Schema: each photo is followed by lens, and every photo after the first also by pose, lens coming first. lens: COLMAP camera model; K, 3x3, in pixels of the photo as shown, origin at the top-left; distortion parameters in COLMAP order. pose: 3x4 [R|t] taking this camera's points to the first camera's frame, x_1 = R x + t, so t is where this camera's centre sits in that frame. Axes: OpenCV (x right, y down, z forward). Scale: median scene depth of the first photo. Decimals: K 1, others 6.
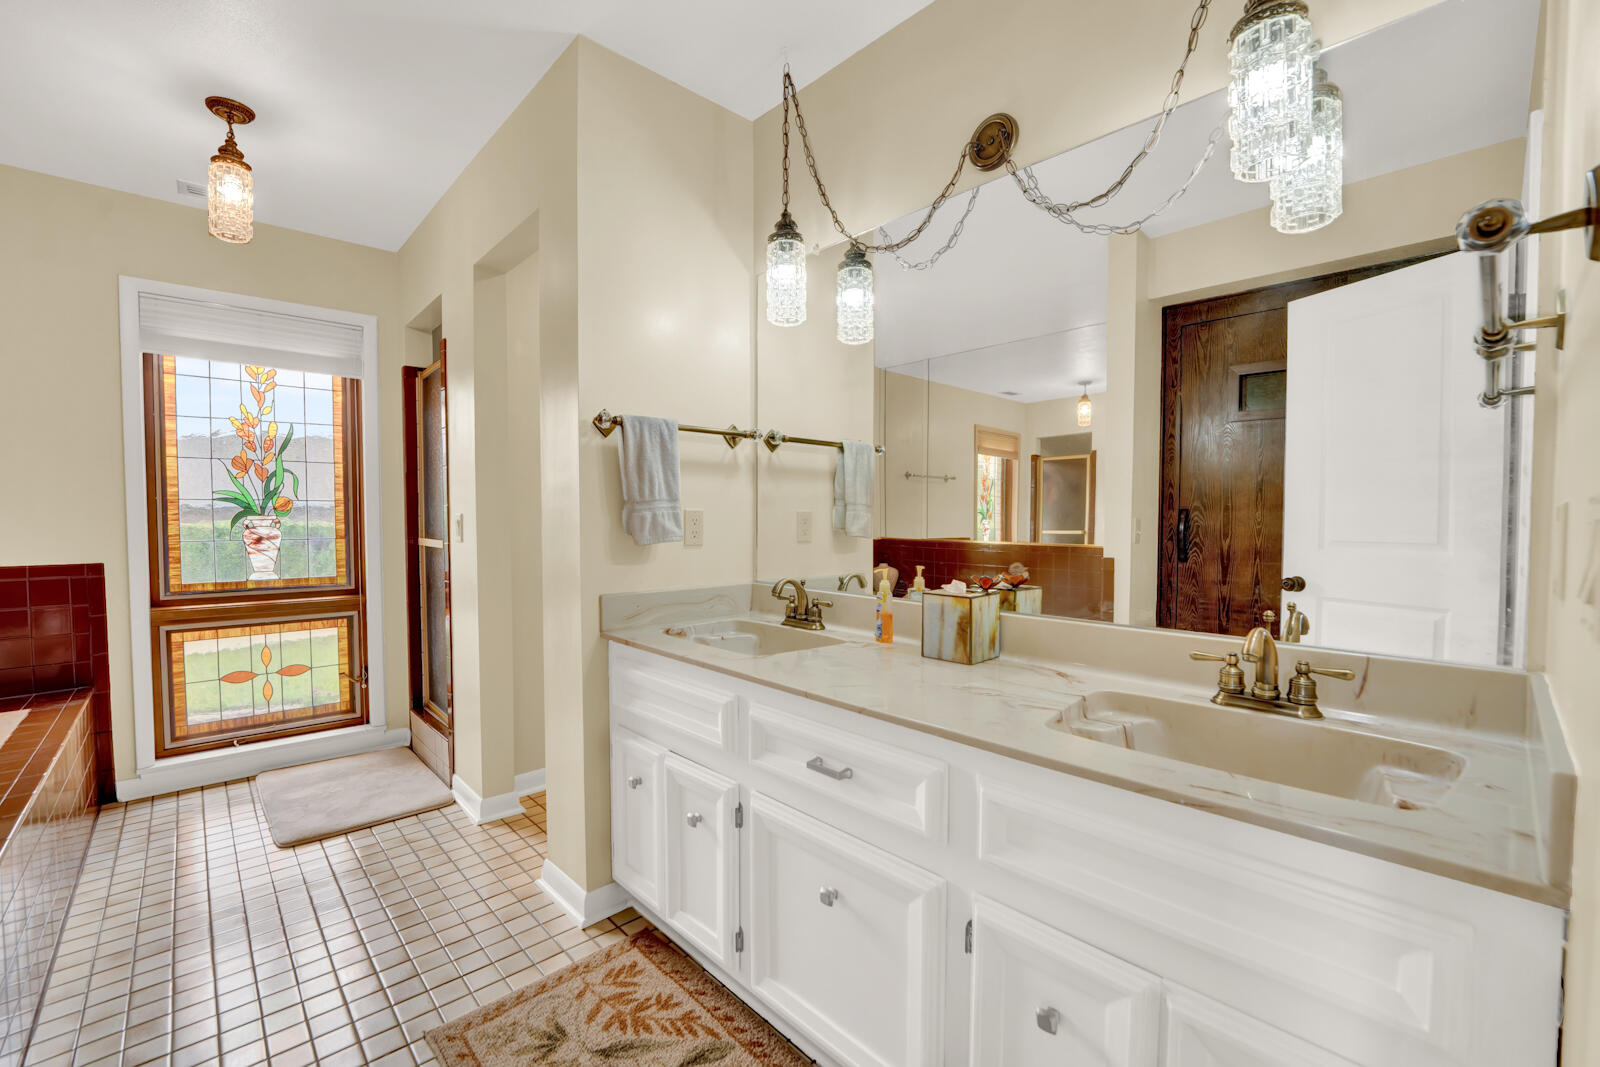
lens RADIAL K [[661.6, 0, 790.4], [0, 661.6, 538.8], [0, 0, 1]] dist [-0.026288, 0.002448]
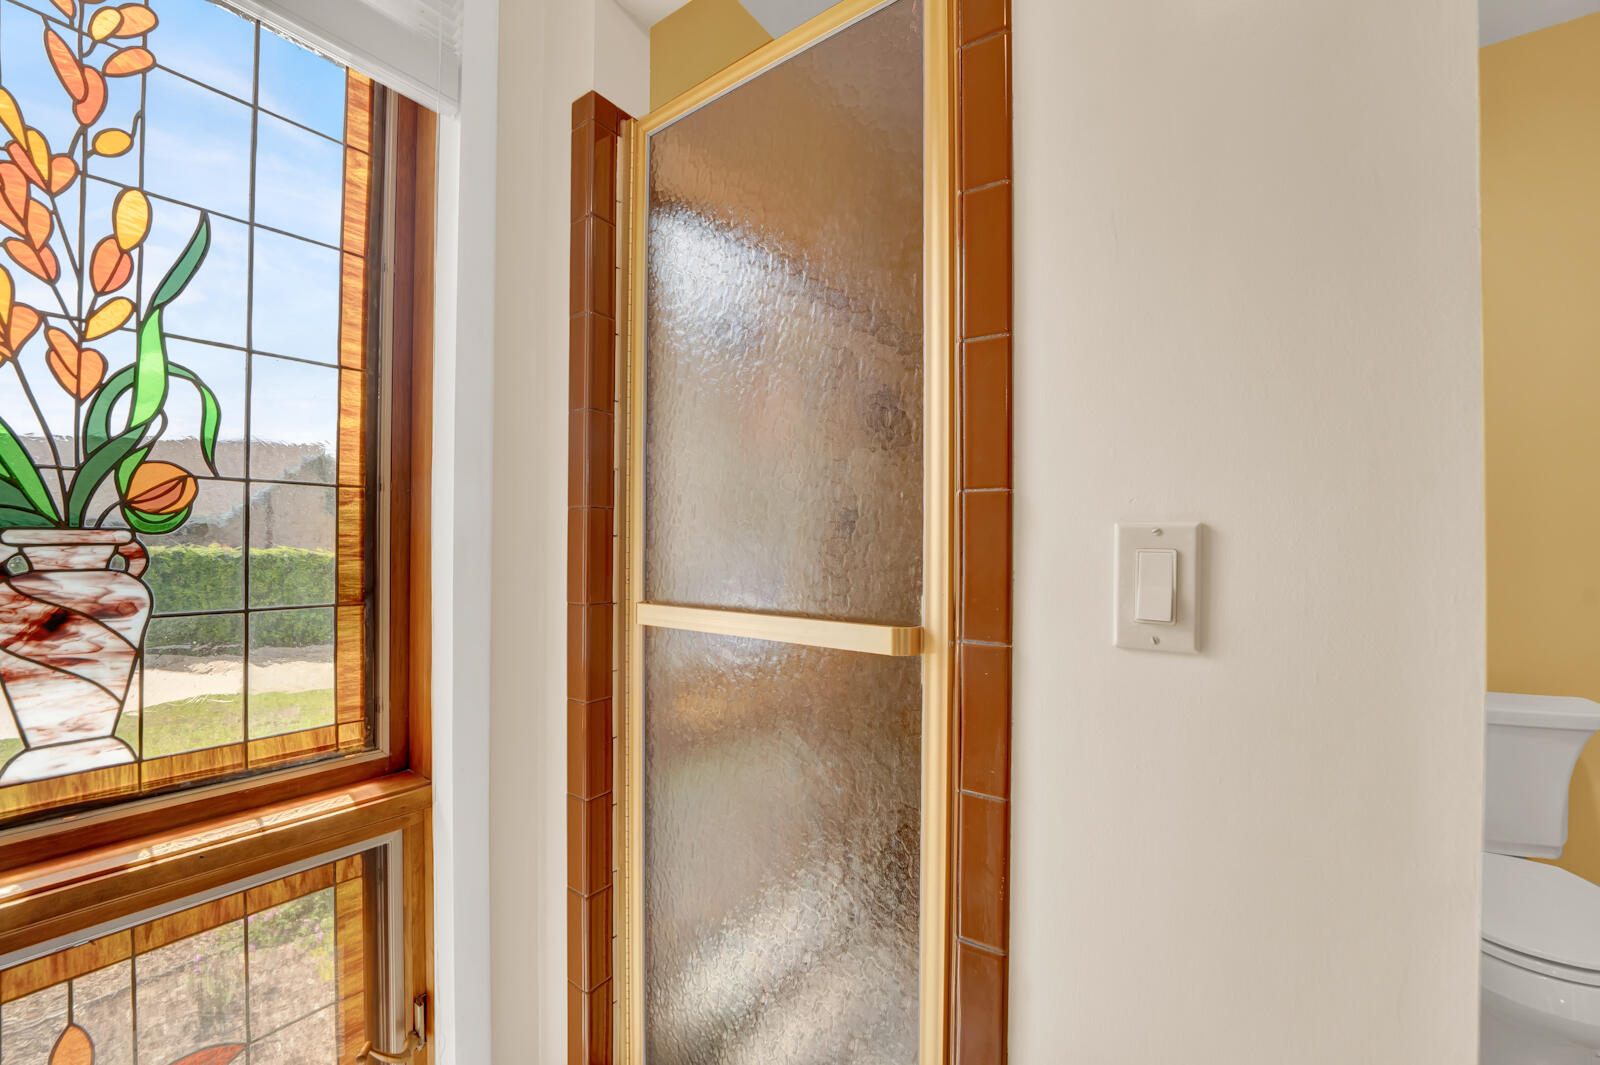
lens RADIAL K [[663.8, 0, 797.4], [0, 663.8, 539.4], [0, 0, 1]] dist [-0.026194, 0.002592]
pose [[0.981119, 0.006912, 0.193281, -0.577918], [0.000360, 0.999294, -0.037561, -0.021562], [-0.193404, 0.036922, 0.980424, 0.692259]]
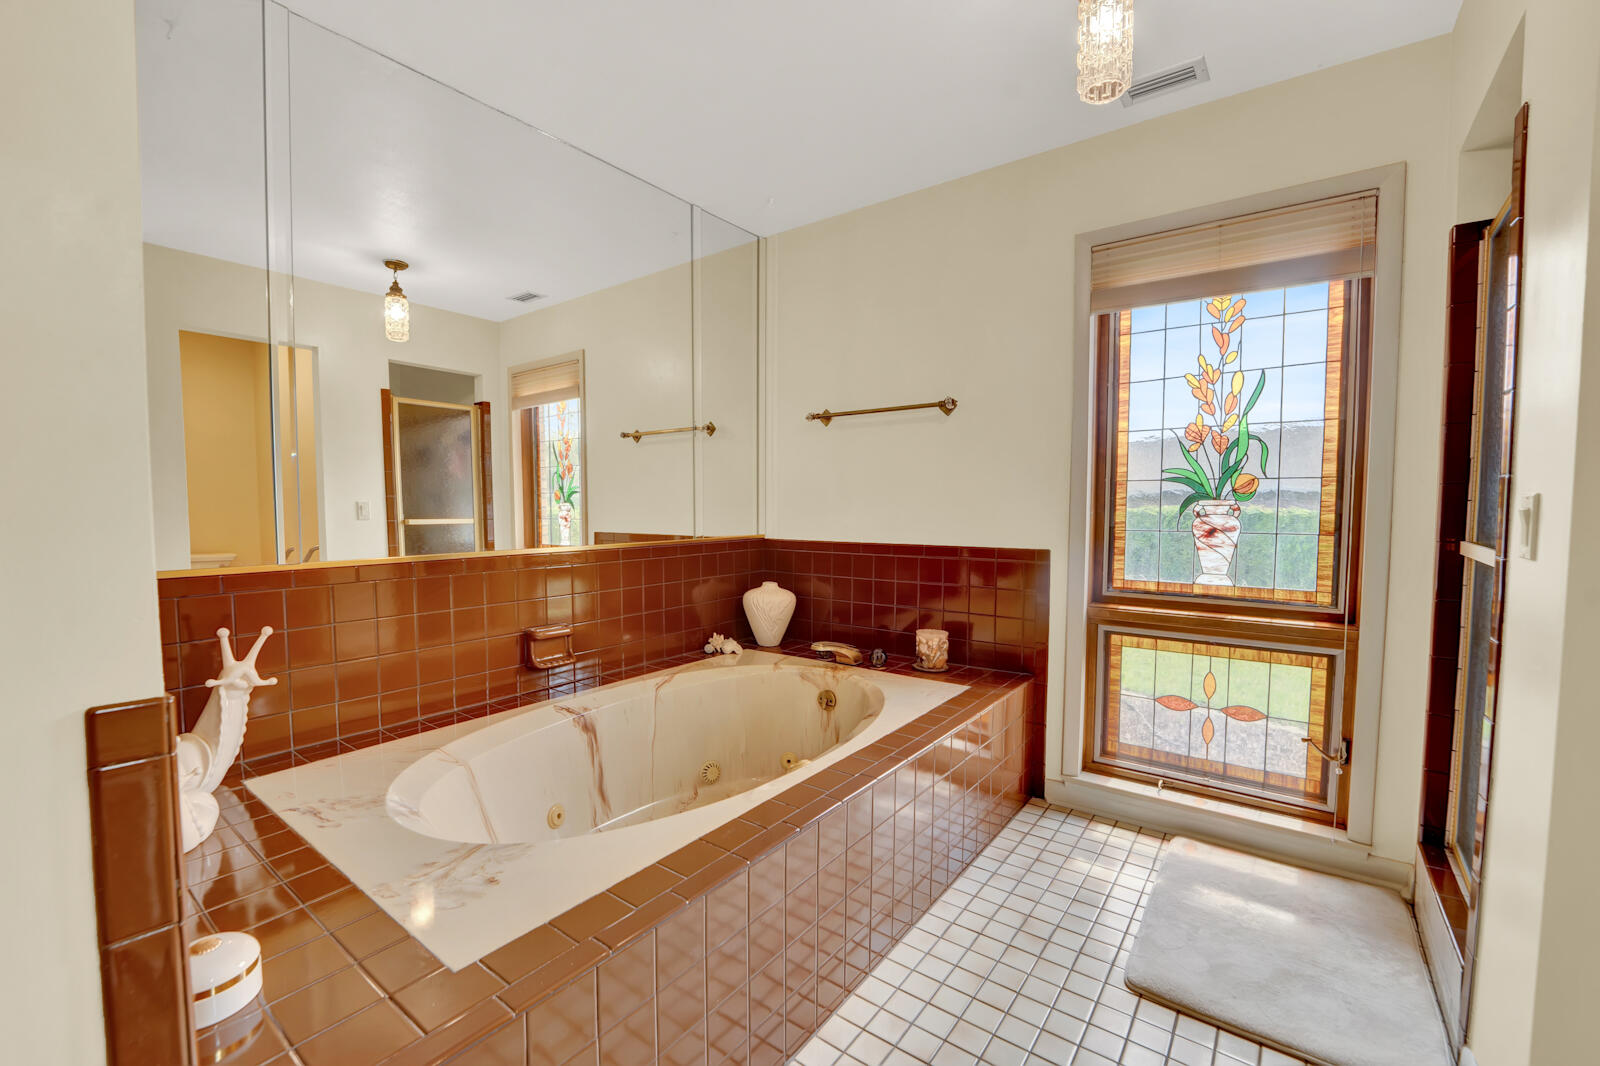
lens RADIAL K [[661.6, 0, 796.3], [0, 661.6, 542.6], [0, 0, 1]] dist [-0.026288, 0.002448]
pose [[0.171980, 0.060217, -0.983258, -0.149607], [-0.034519, 0.997885, 0.055075, -0.011235], [0.984496, 0.024469, 0.173695, 0.393075]]
